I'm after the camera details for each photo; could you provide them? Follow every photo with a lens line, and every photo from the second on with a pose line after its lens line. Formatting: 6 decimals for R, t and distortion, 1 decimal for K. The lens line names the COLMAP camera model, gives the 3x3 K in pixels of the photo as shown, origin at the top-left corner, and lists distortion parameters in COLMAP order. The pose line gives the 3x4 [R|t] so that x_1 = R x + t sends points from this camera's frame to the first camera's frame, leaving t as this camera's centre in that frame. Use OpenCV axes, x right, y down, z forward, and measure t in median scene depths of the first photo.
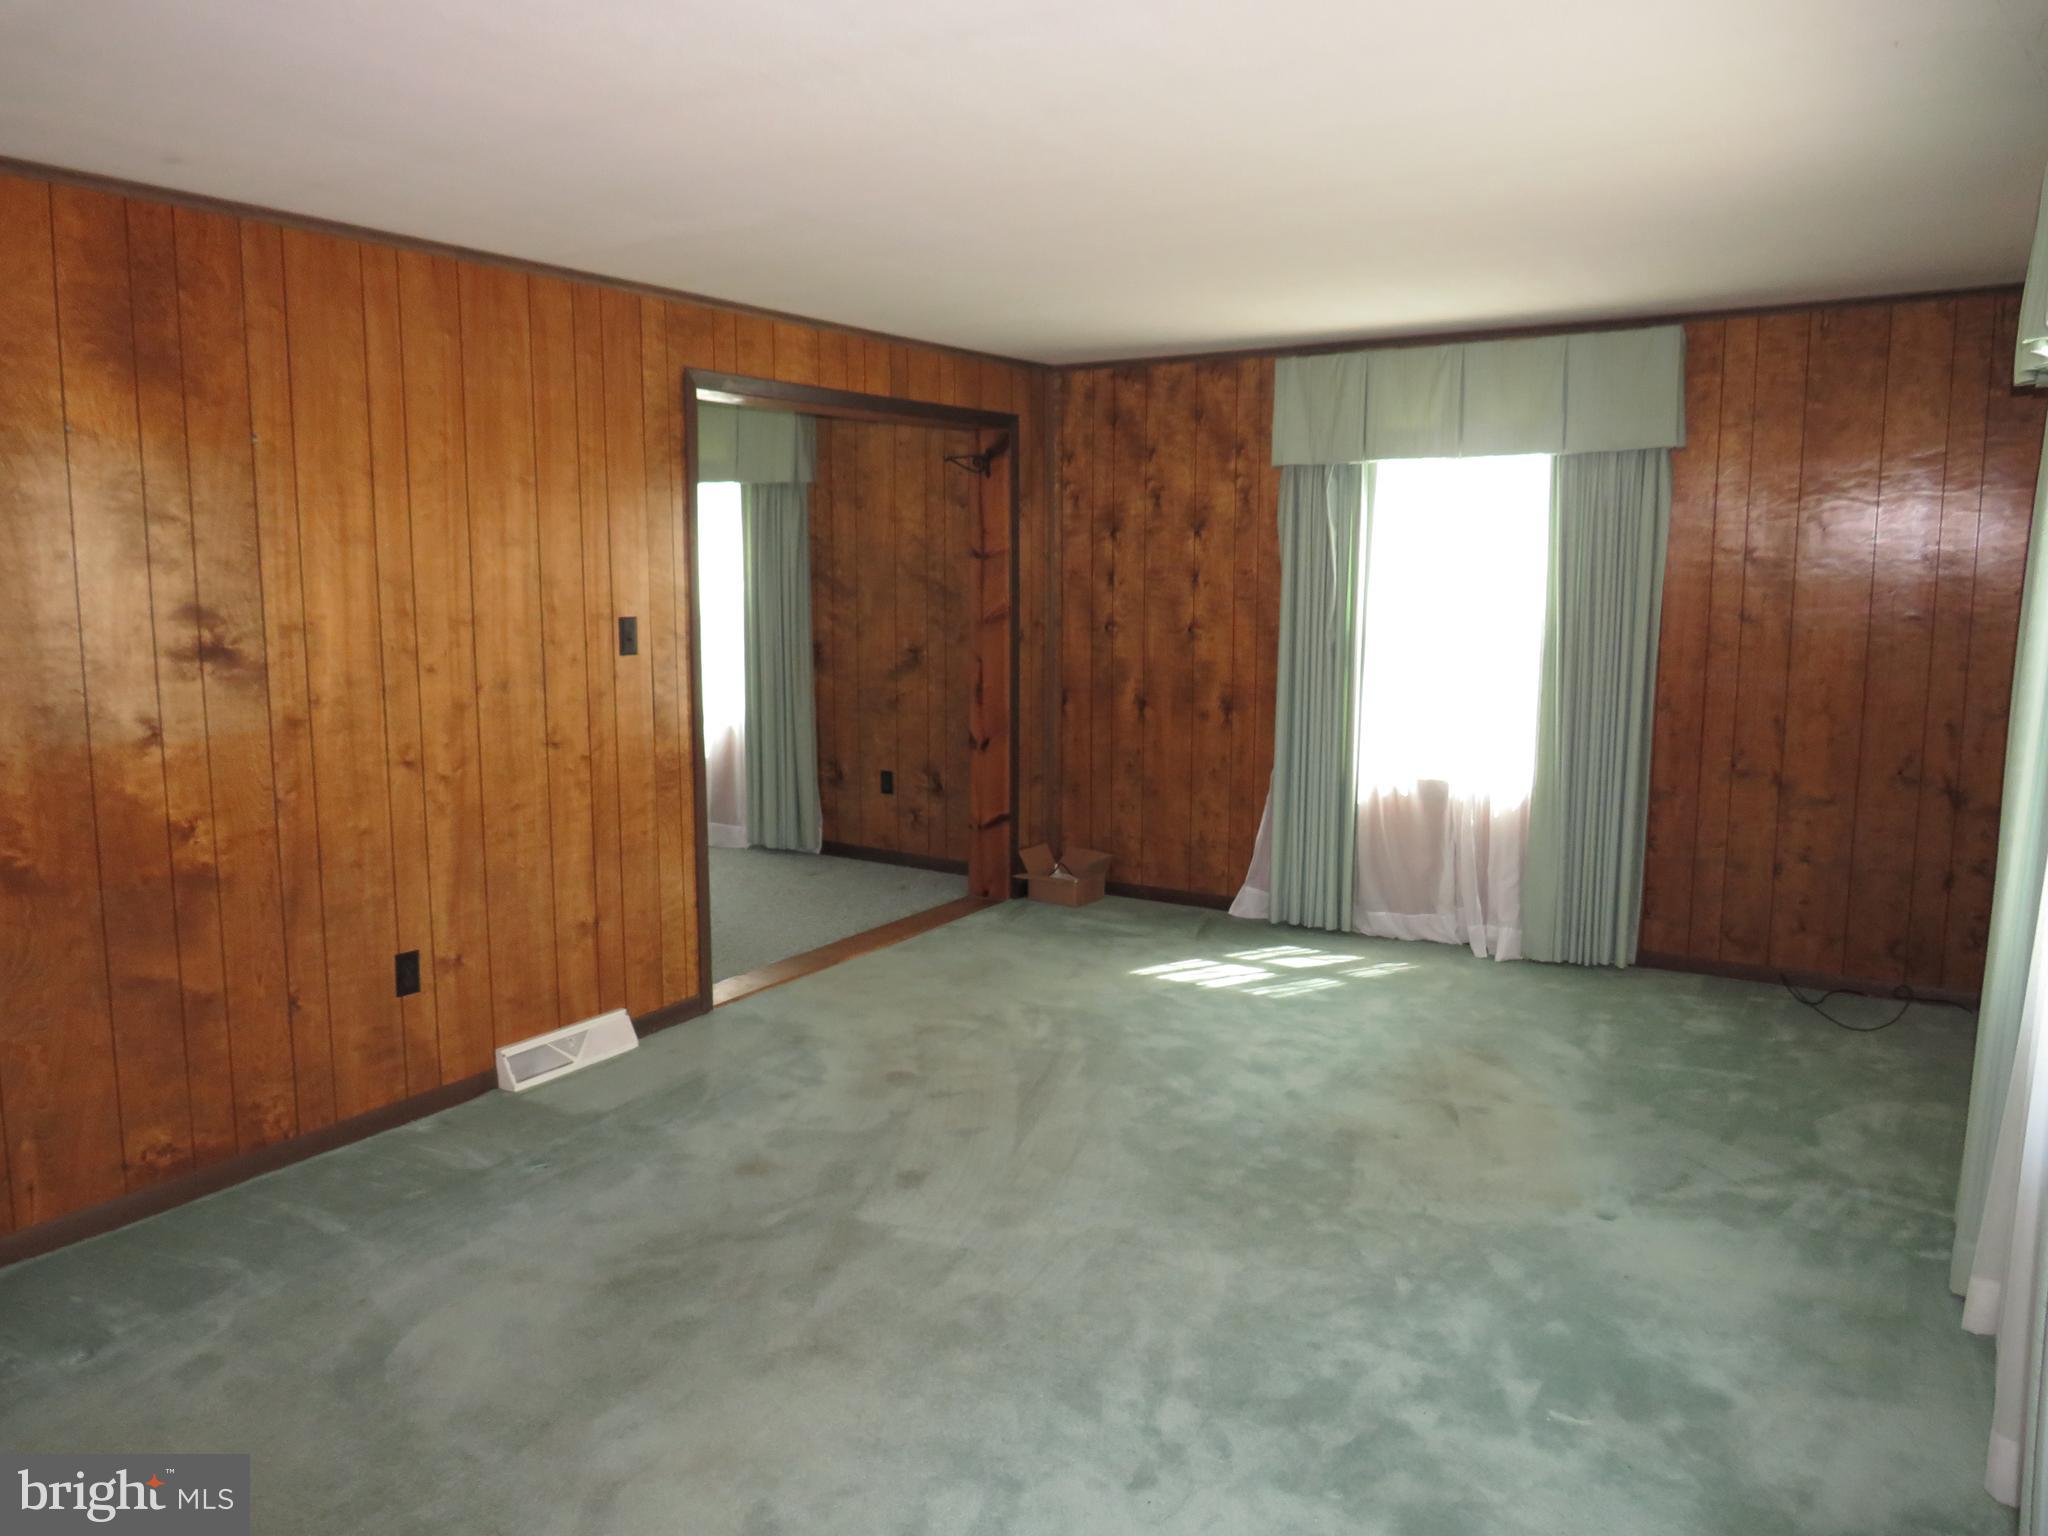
lens RADIAL K [[1463.9, 0, 1026.1], [0, 1463.9, 756.5], [0, 0, 1]] dist [-0.009190, -0.004813]
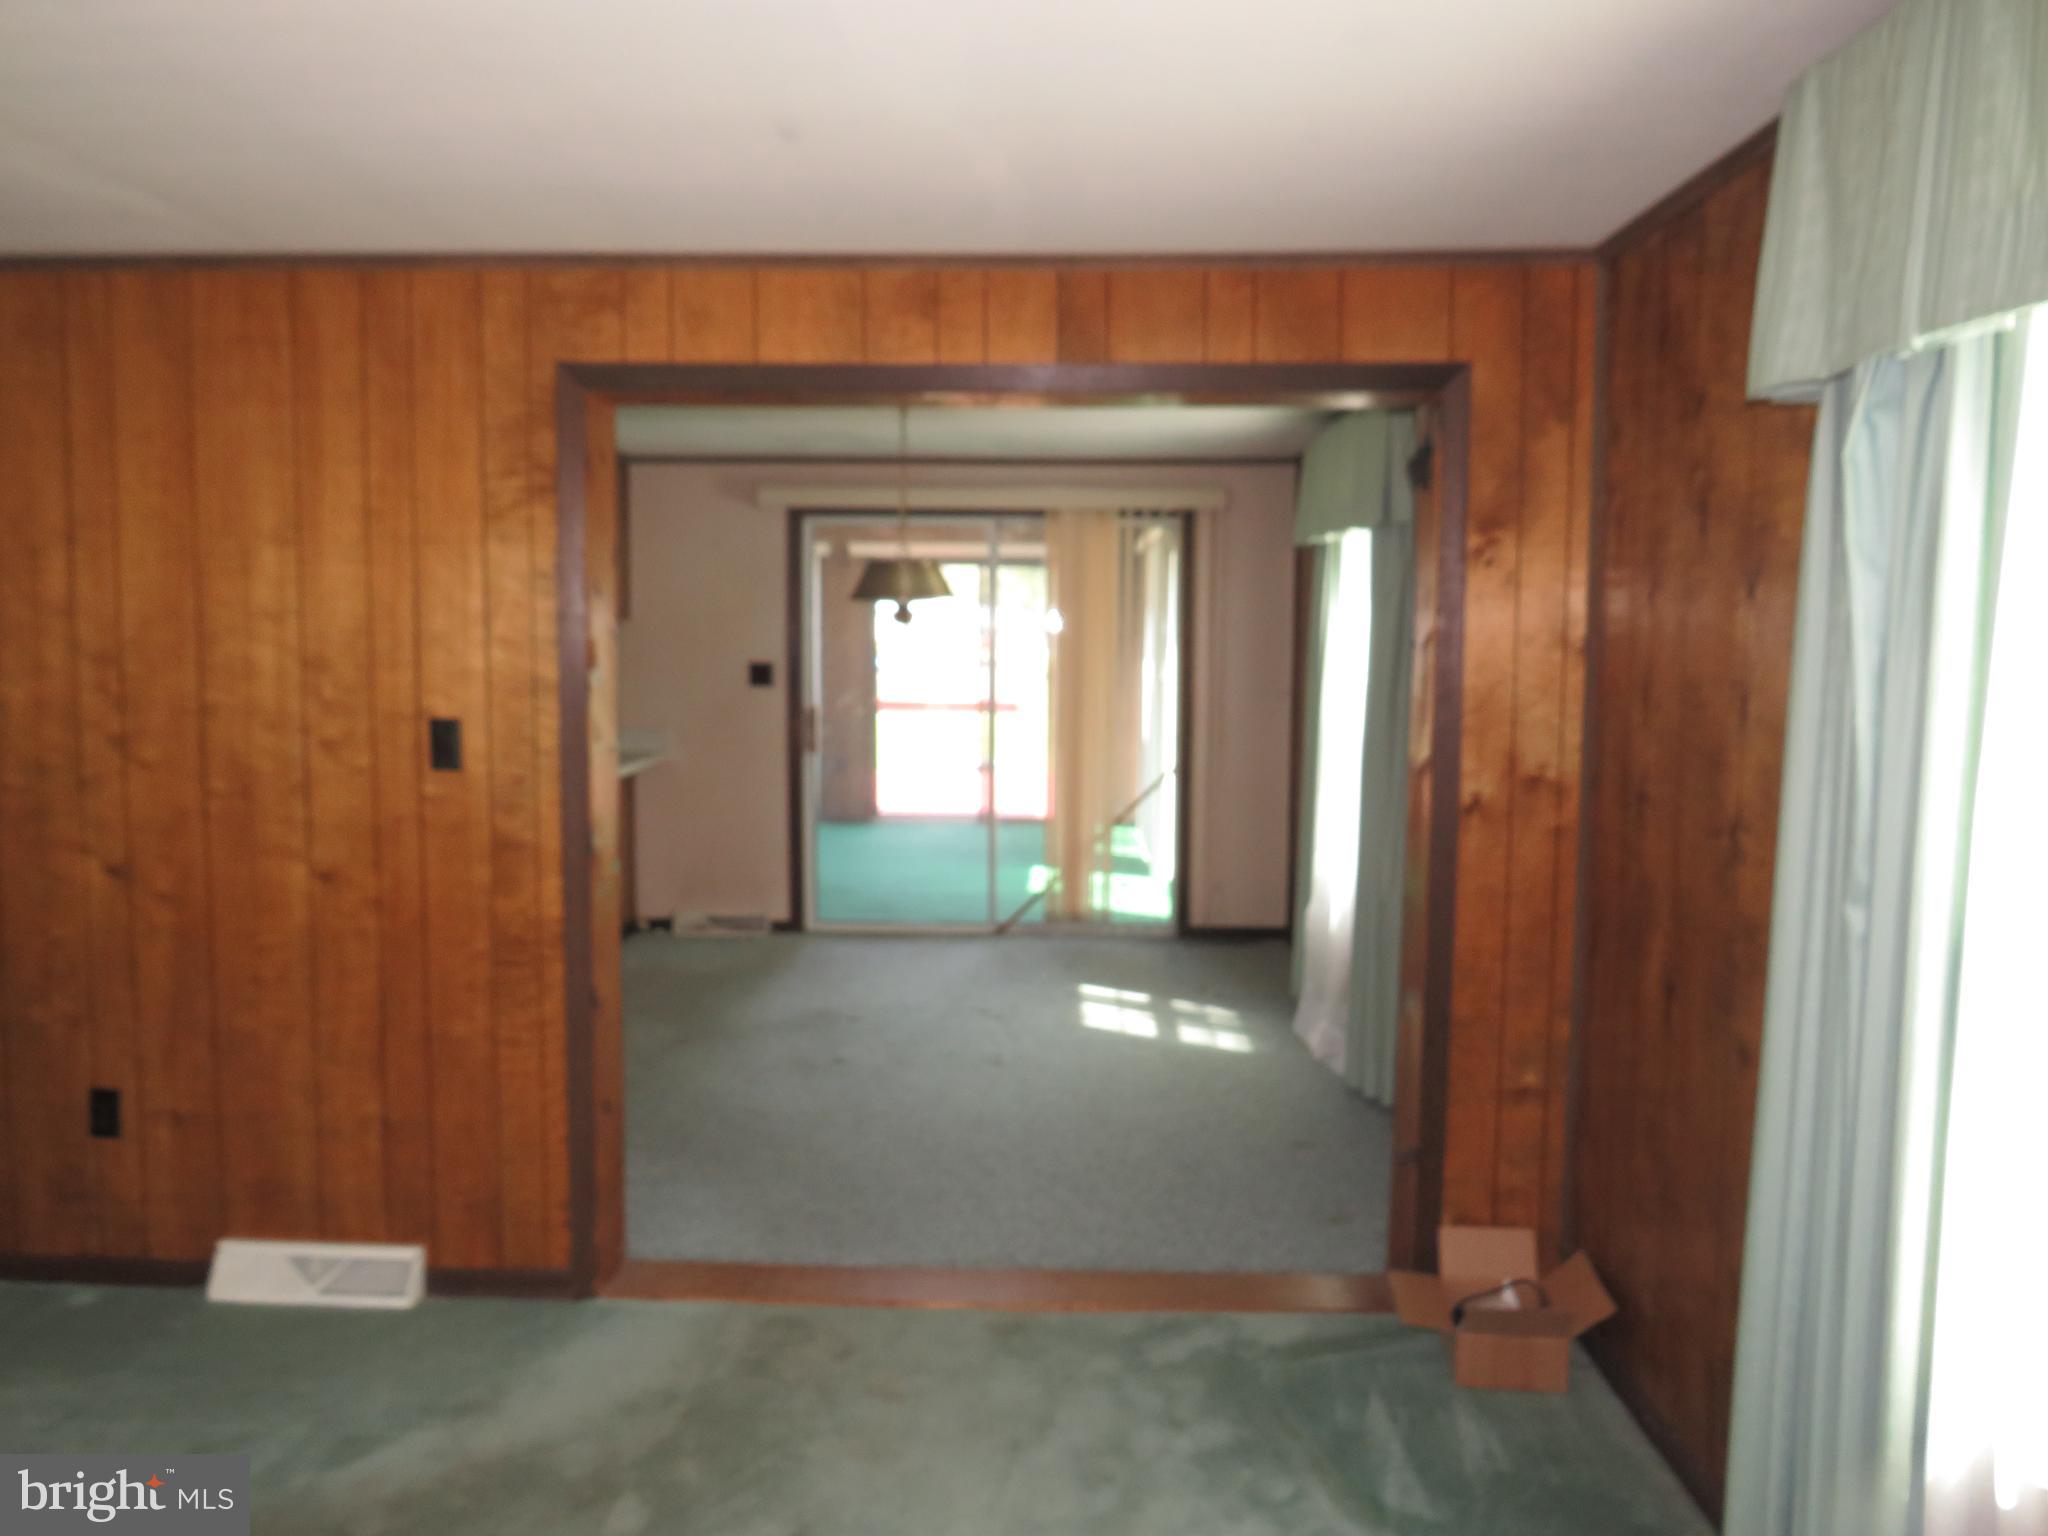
lens RADIAL K [[1463.9, 0, 1026.1], [0, 1463.9, 756.5], [0, 0, 1]] dist [-0.009190, -0.004813]
pose [[0.505201, 0.083525, -0.858950, 0.502481], [-0.125544, 0.991830, 0.022606, -0.130751], [0.853821, 0.096416, 0.511560, 0.889005]]
